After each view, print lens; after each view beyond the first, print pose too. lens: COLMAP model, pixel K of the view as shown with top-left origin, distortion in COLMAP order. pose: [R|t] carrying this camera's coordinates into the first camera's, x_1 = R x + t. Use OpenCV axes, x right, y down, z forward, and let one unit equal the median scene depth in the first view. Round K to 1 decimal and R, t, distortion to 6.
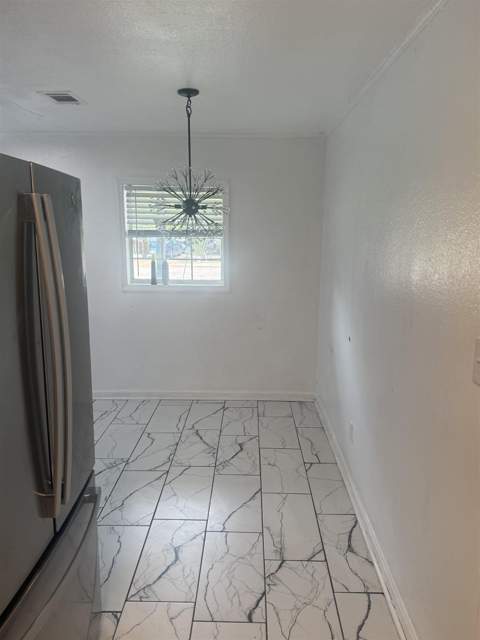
lens RADIAL K [[480.7, 0, 240.0], [0, 480.7, 320.0], [0, 0, 1]] dist [0.002021, 0.001263]
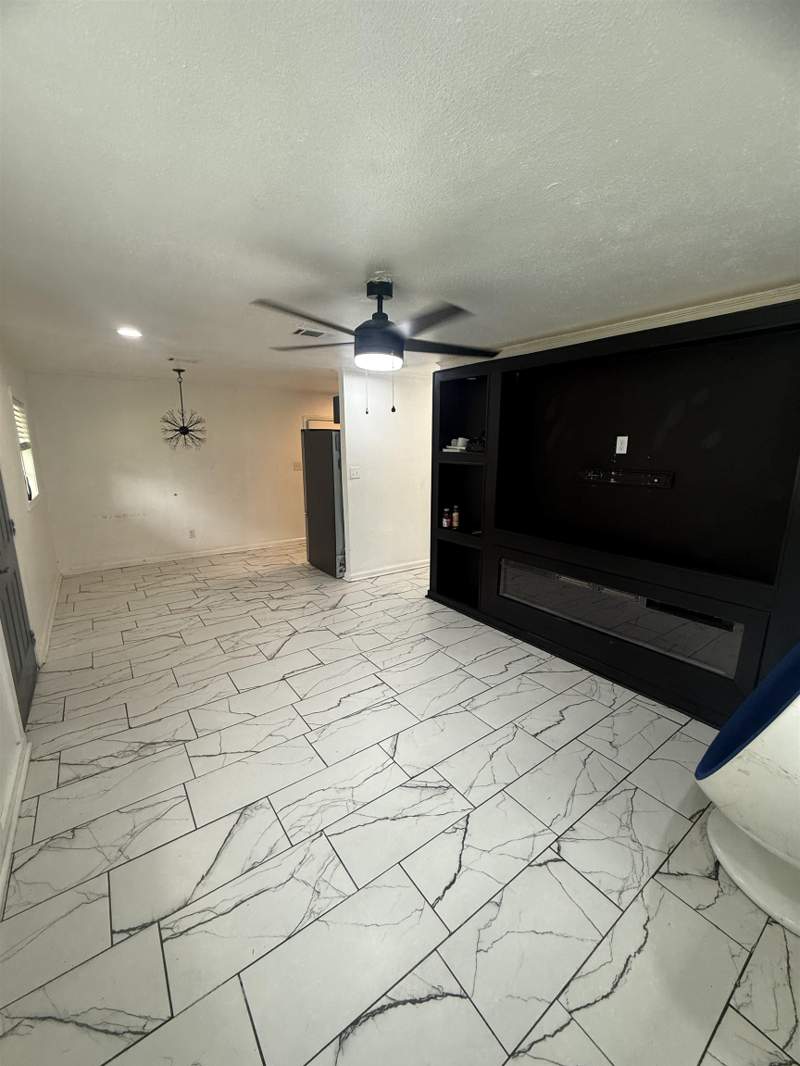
lens RADIAL K [[426.0, 0, 399.1], [0, 426.0, 531.1], [0, 0, 1]] dist [0.000354, 0.000064]
pose [[-0.606479, -0.174422, 0.775732, -1.911021], [0.157160, 0.930095, 0.332000, -0.280869], [-0.779413, 0.323265, -0.536671, 1.322851]]
